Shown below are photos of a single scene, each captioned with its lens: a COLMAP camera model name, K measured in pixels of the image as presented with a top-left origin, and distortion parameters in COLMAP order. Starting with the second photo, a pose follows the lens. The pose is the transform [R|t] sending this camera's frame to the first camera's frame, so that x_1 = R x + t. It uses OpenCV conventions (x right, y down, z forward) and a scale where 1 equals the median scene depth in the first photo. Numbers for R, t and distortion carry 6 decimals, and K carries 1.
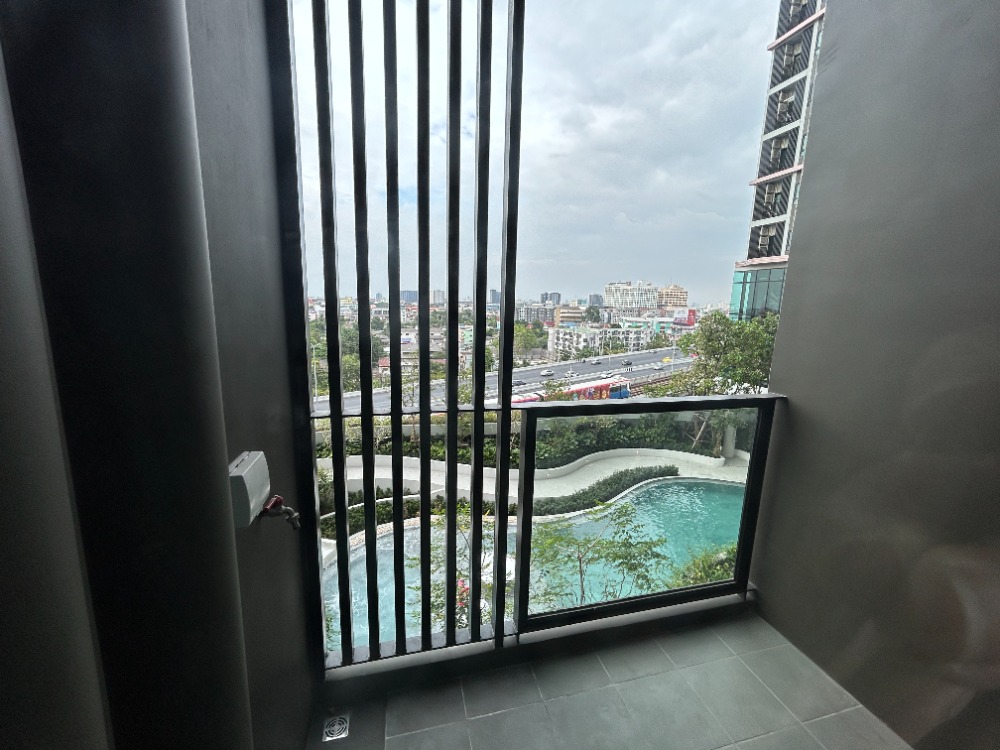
lens RADIAL K [[407.1, 0, 500.3], [0, 407.1, 372.4], [0, 0, 1]] dist [-0.000390, 0.000712]
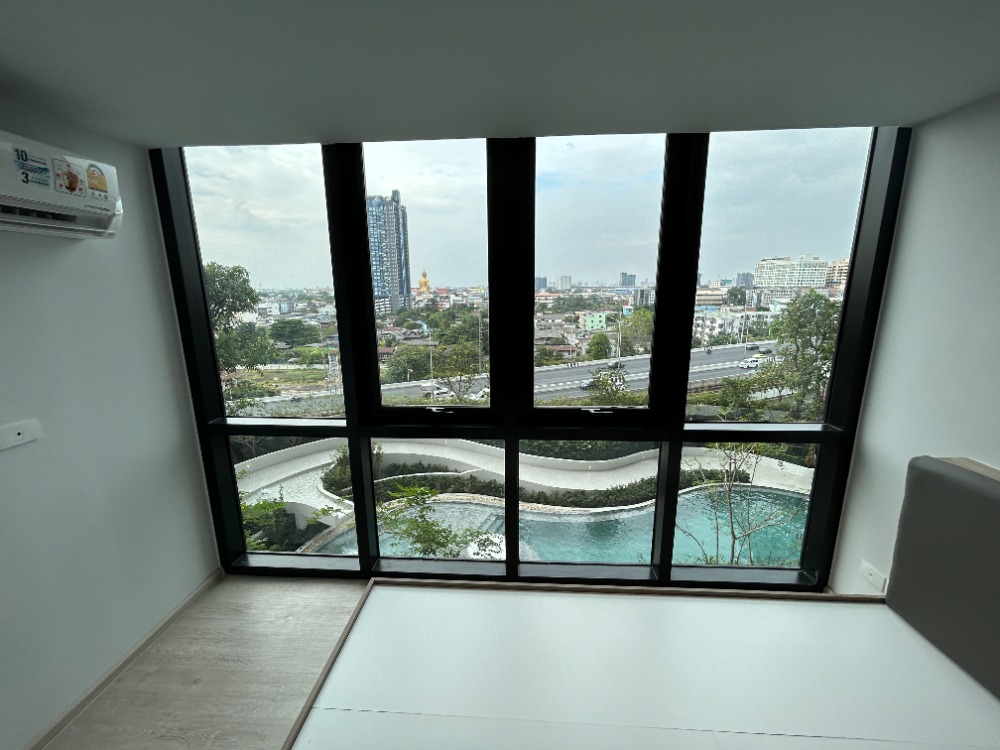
lens RADIAL K [[407.1, 0, 500.3], [0, 407.1, 373.3], [0, 0, 1]] dist [-0.000390, 0.000712]
pose [[0.952854, 0.028550, -0.302084, 0.111967], [-0.017819, 0.999111, 0.038219, -0.001694], [0.302907, -0.031034, 0.952515, 0.013867]]
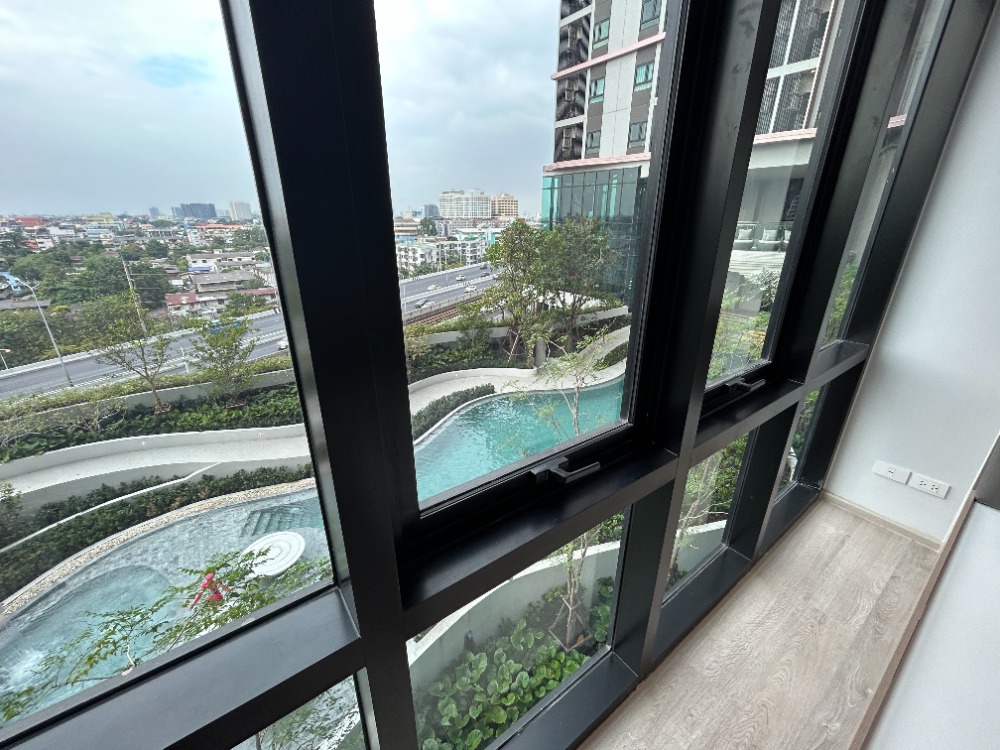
lens RADIAL K [[407.1, 0, 501.1], [0, 407.1, 372.5], [0, 0, 1]] dist [-0.000390, 0.000712]
pose [[0.927276, -0.157639, 0.339571, 0.070832], [0.086749, 0.972815, 0.214722, -0.005664], [-0.364189, -0.169649, 0.915743, 0.050191]]
